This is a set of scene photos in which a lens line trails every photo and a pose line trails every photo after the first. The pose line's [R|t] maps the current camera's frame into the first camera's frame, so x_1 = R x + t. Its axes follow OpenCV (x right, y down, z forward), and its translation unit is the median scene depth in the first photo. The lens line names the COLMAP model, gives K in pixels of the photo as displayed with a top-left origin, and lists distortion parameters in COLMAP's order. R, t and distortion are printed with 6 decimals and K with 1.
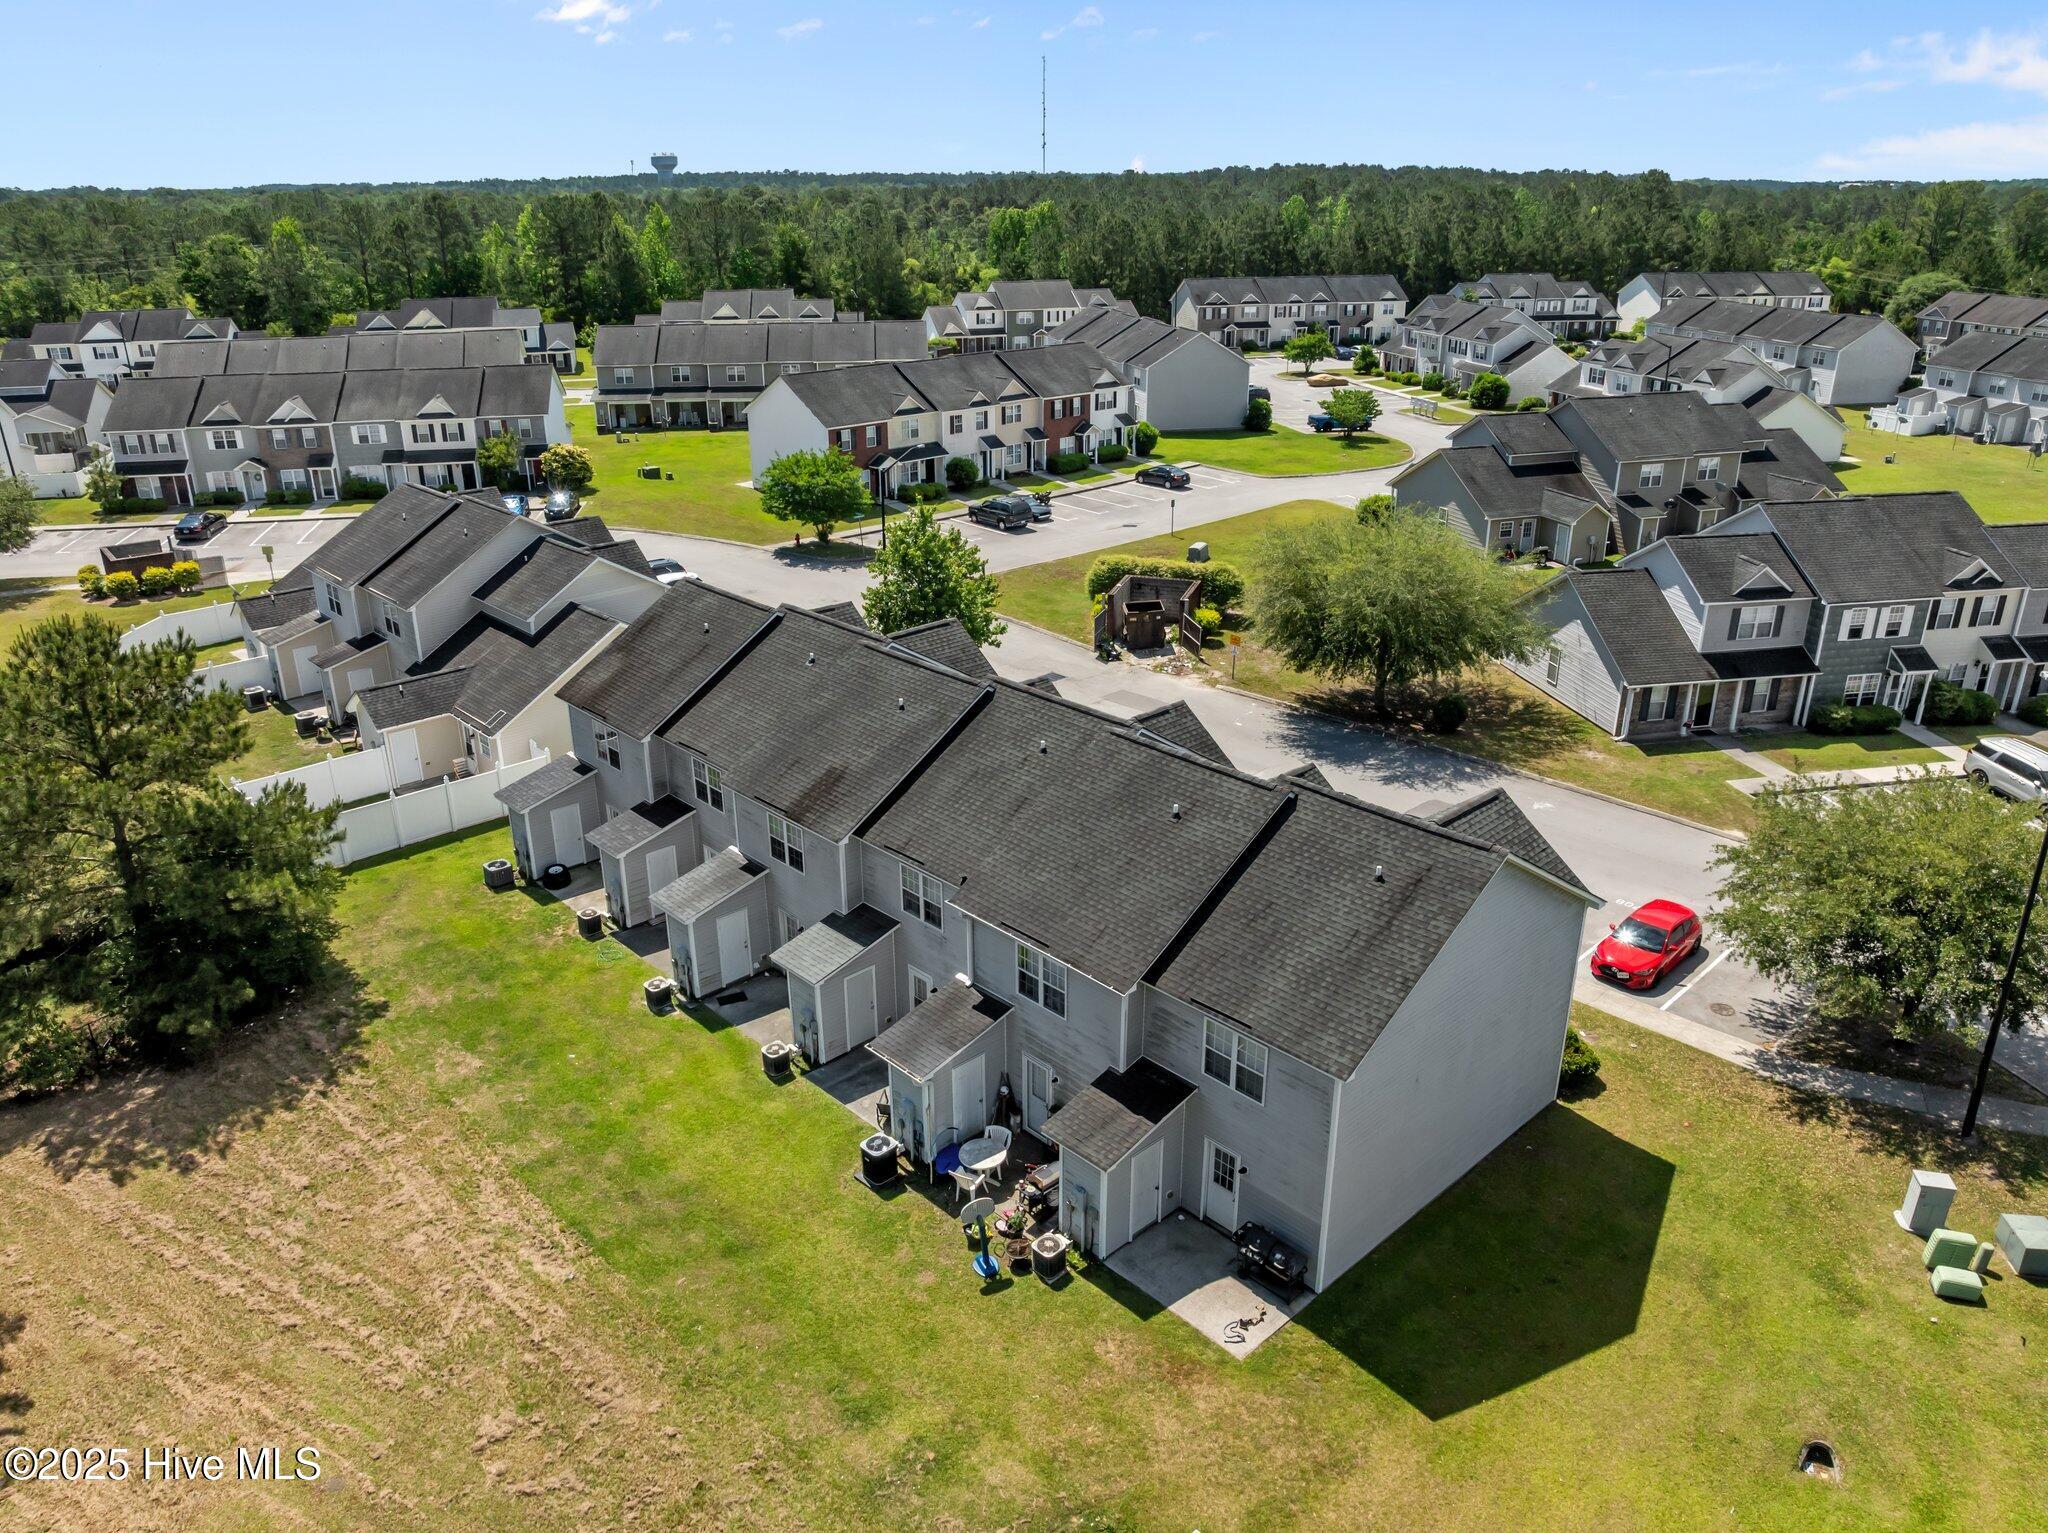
lens RADIAL K [[1435.7, 0, 1029.8], [0, 1435.7, 777.1], [0, 0, 1]] dist [-0.042363, 0.006524]
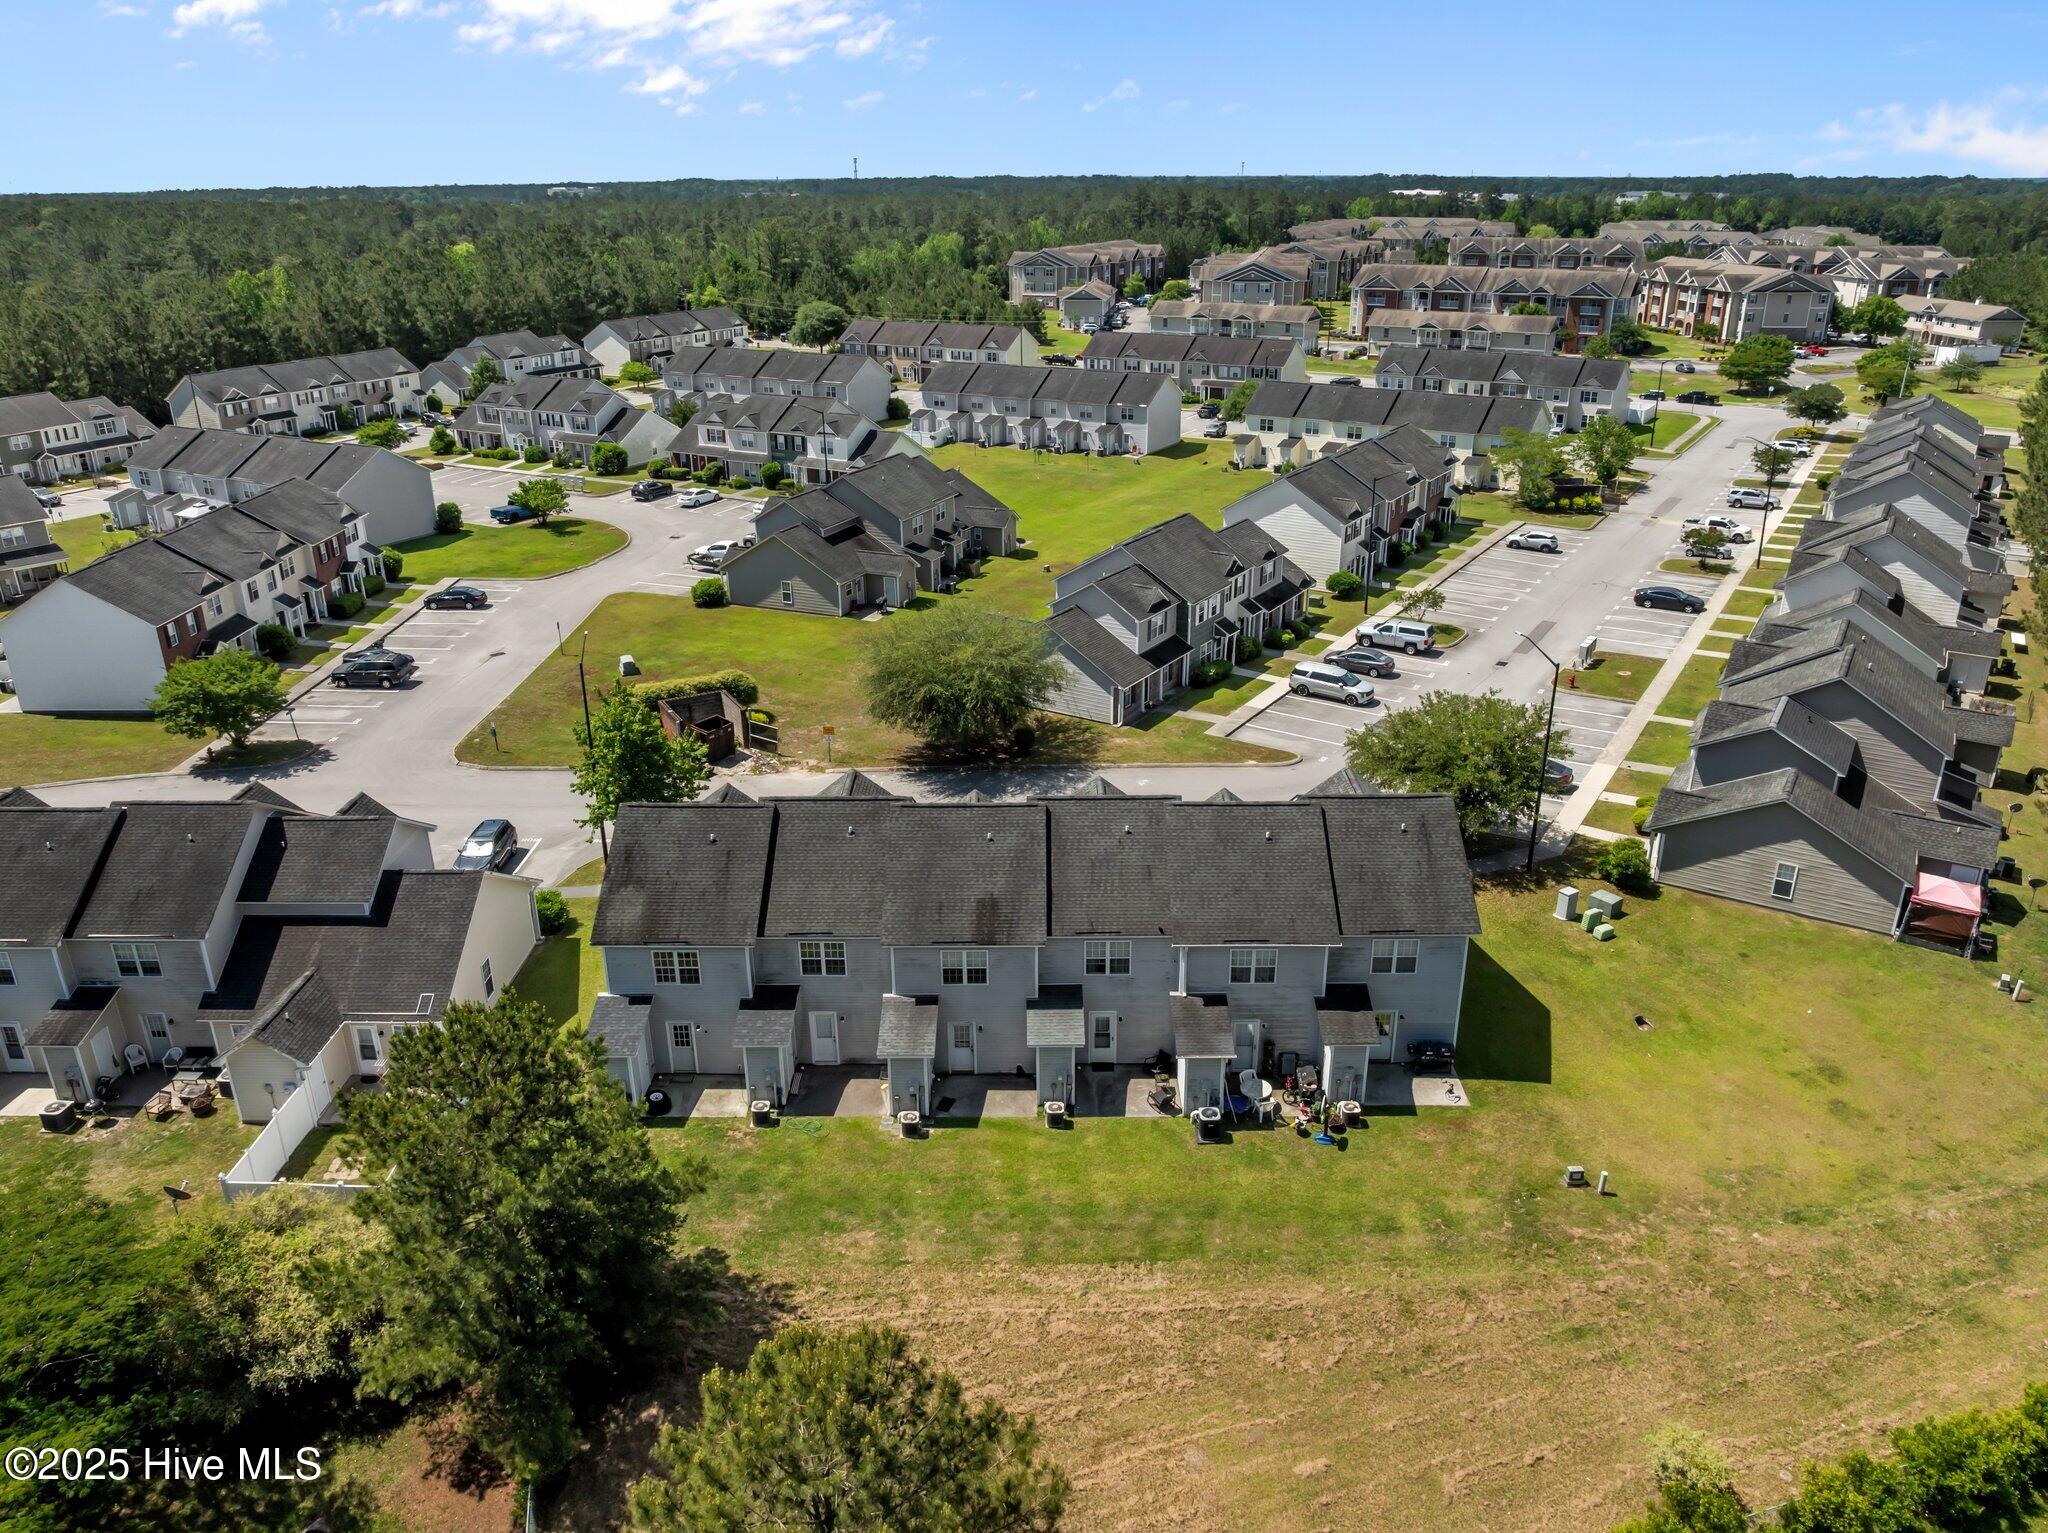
lens RADIAL K [[1435.4, 0, 1032.5], [0, 1435.4, 770.7], [0, 0, 1]] dist [-0.037272, -0.010030]
pose [[0.691103, -0.277909, 0.667190, -0.343084], [0.281953, 0.953646, 0.105171, -0.087925], [-0.665492, 0.115433, 0.737425, -0.001390]]
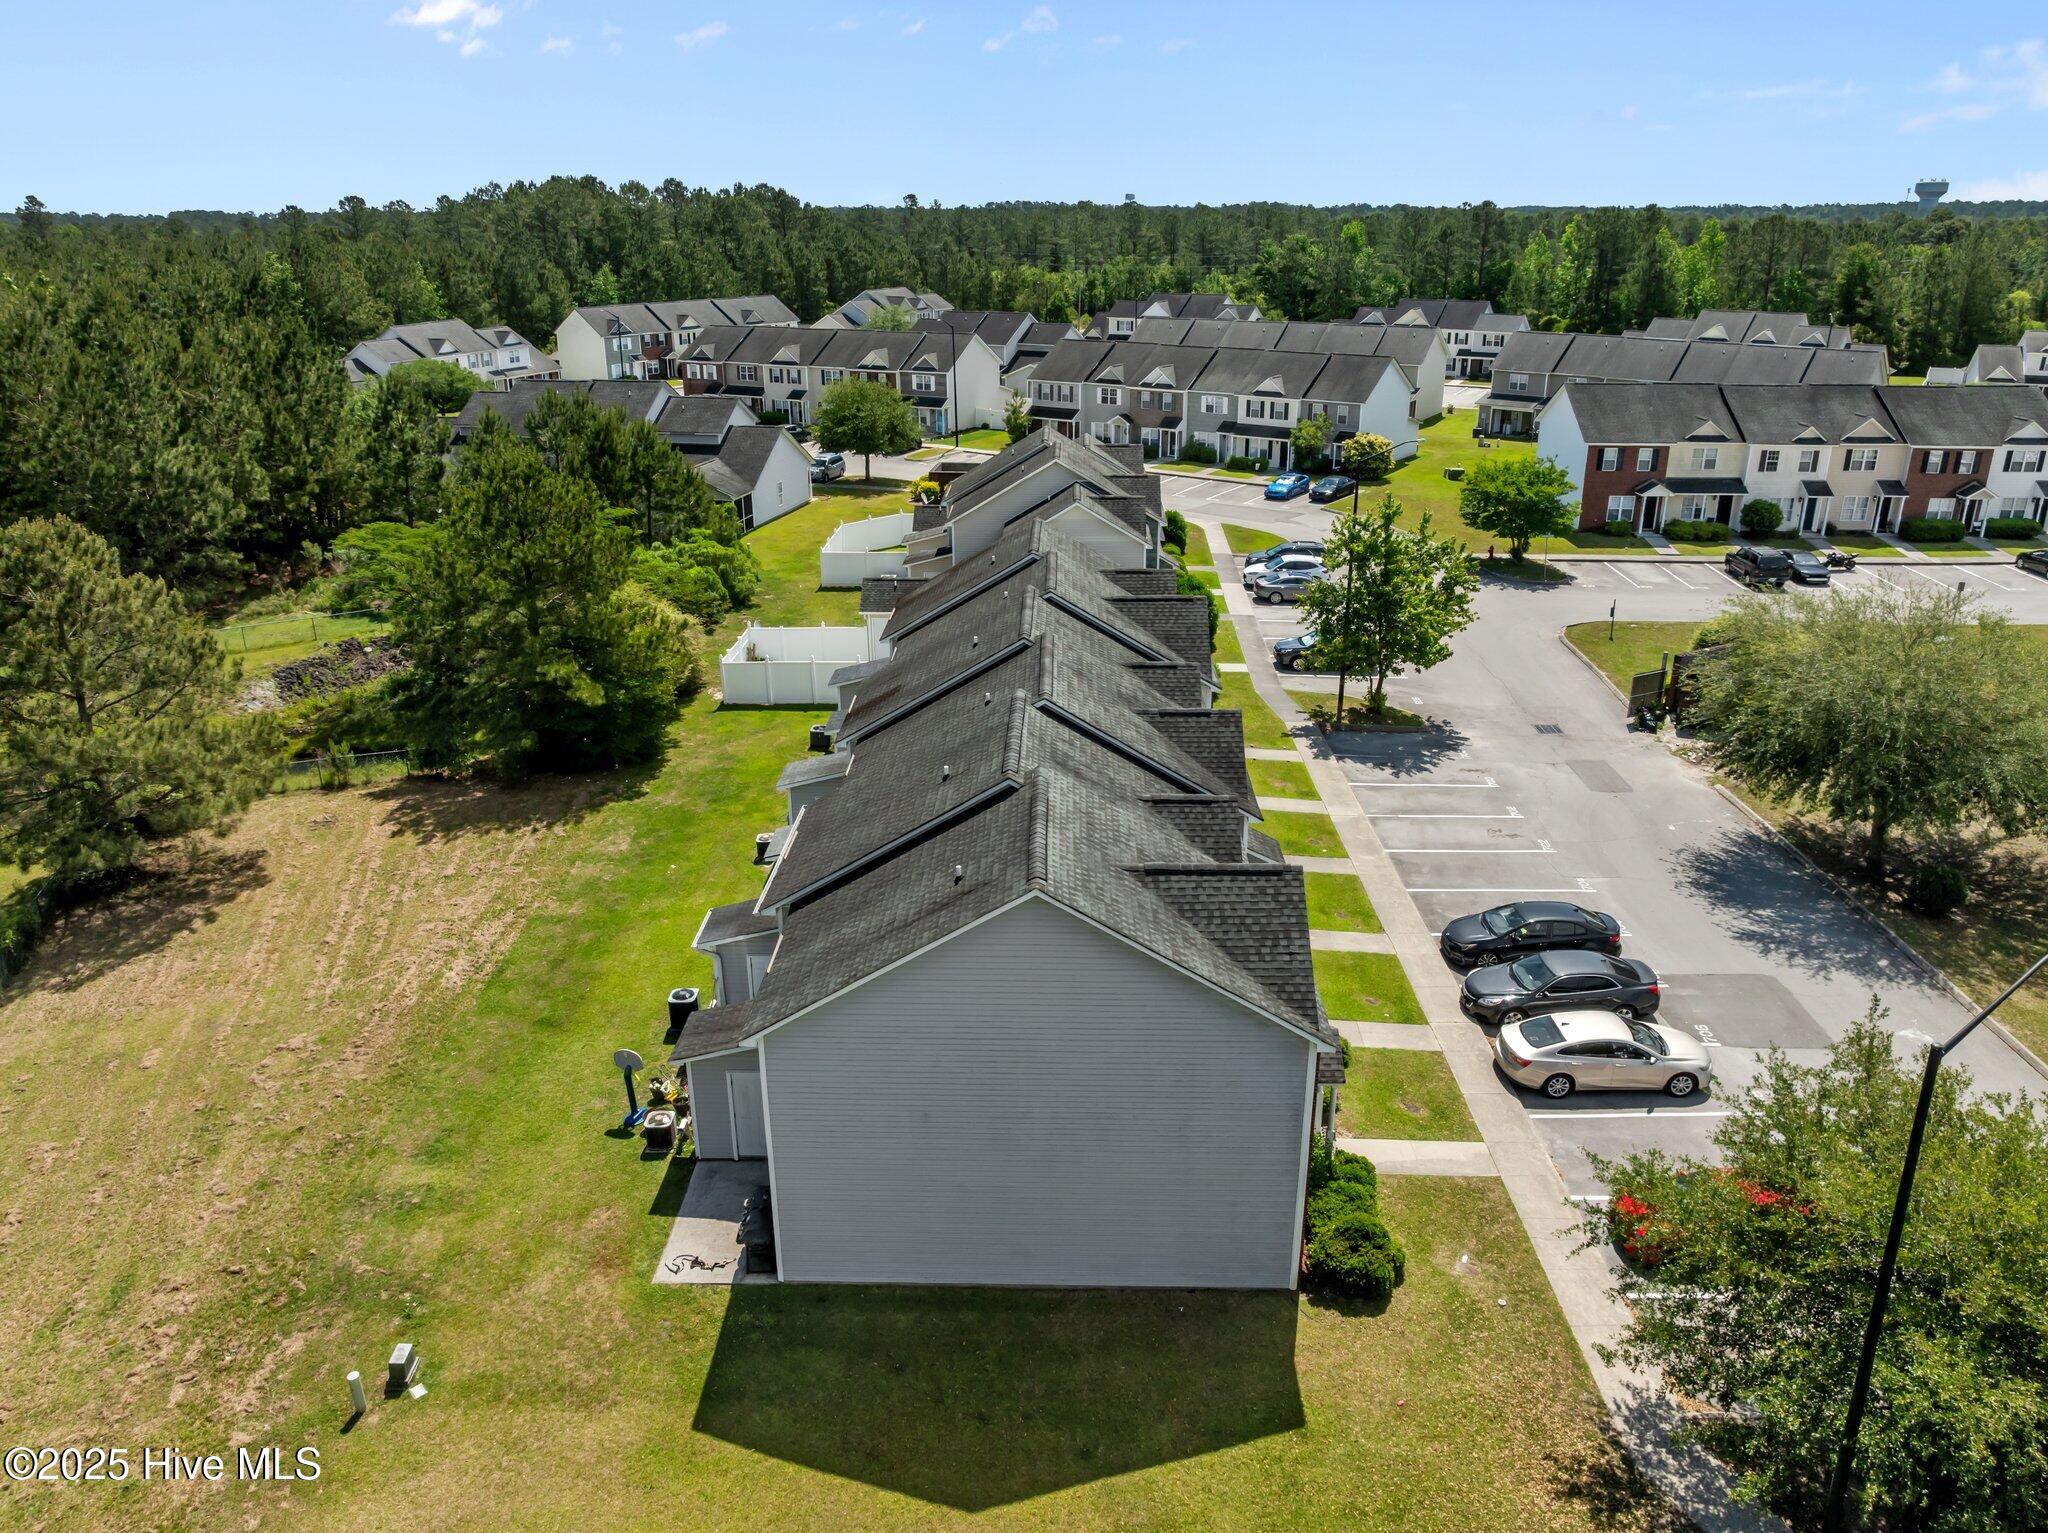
lens RADIAL K [[1439.8, 0, 1027.7], [0, 1439.8, 762.7], [0, 0, 1]] dist [-0.045632, 0.009359]
pose [[0.709297, 0.251753, -0.658421, 0.233686], [-0.268118, 0.960198, 0.078305, -0.021873], [0.651928, 0.120993, 0.748565, 0.101057]]
